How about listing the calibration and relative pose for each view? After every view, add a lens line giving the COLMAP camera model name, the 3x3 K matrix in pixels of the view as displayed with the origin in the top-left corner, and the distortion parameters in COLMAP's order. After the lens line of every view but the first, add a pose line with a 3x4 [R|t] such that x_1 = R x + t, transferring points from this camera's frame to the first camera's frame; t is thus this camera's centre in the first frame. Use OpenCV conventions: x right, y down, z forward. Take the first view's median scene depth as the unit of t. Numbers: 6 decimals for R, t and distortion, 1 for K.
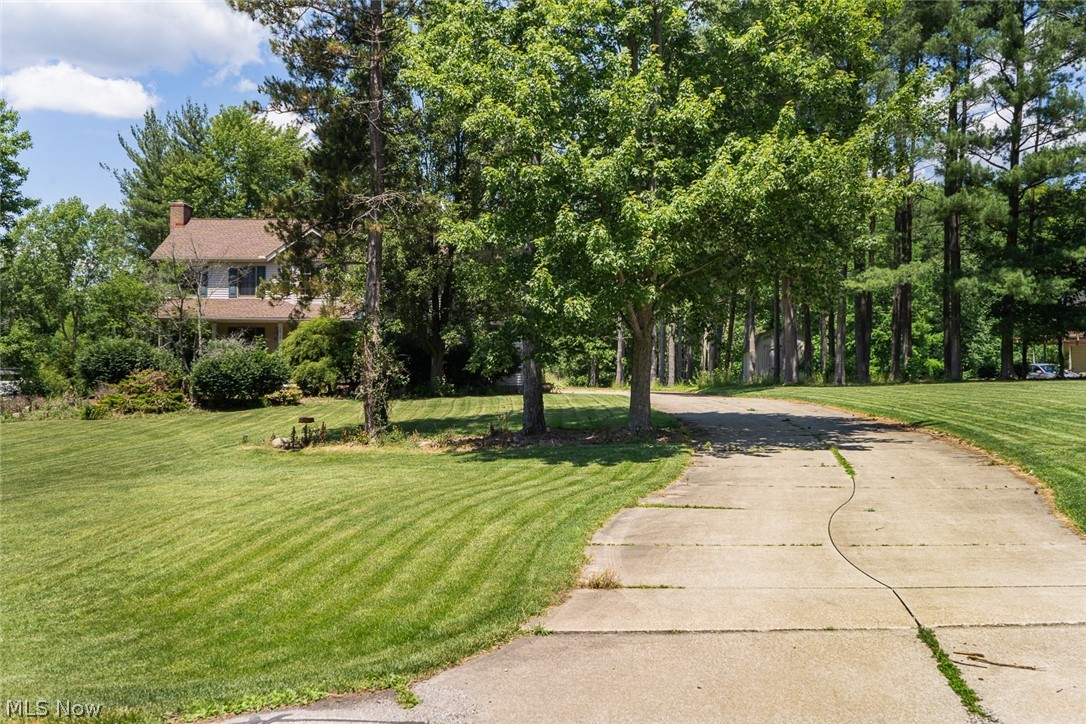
lens RADIAL K [[1109.4, 0, 545.0], [0, 1109.4, 358.2], [0, 0, 1]] dist [0.005000, 0.000000]
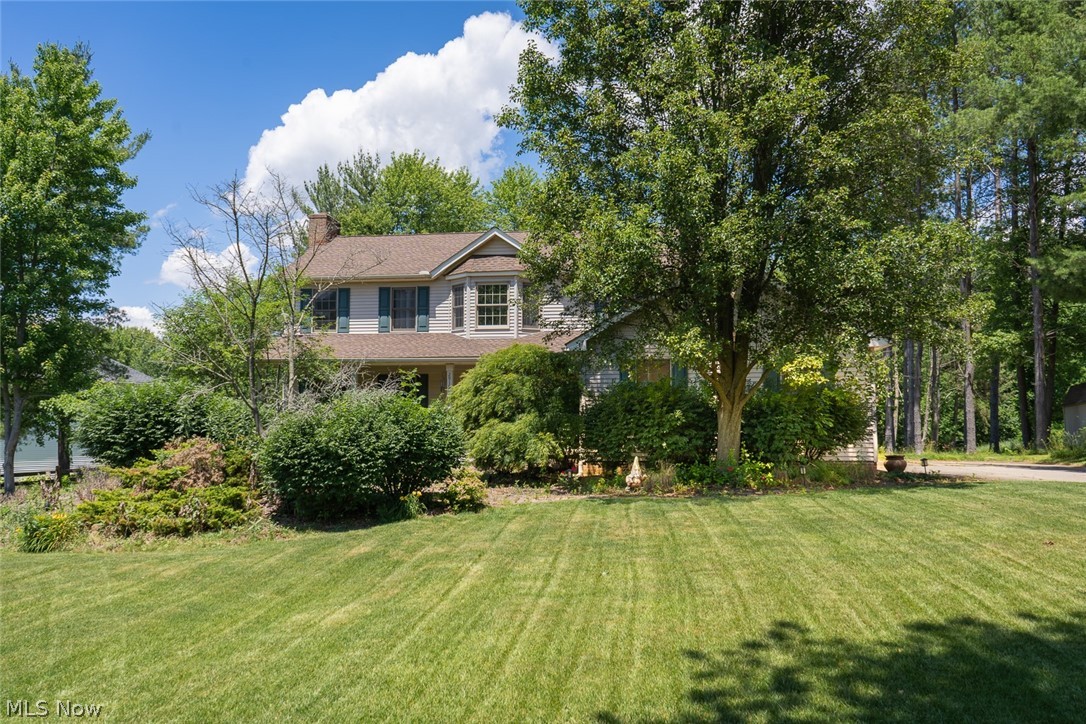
lens RADIAL K [[871.8, 0, 540.4], [0, 871.8, 363.7], [0, 0, 1]] dist [-0.042704, -0.000278]
pose [[0.990396, -0.015259, -0.137418, -0.131342], [0.006230, 0.997807, -0.065899, 0.002762], [0.138122, 0.064410, 0.988319, 0.572379]]
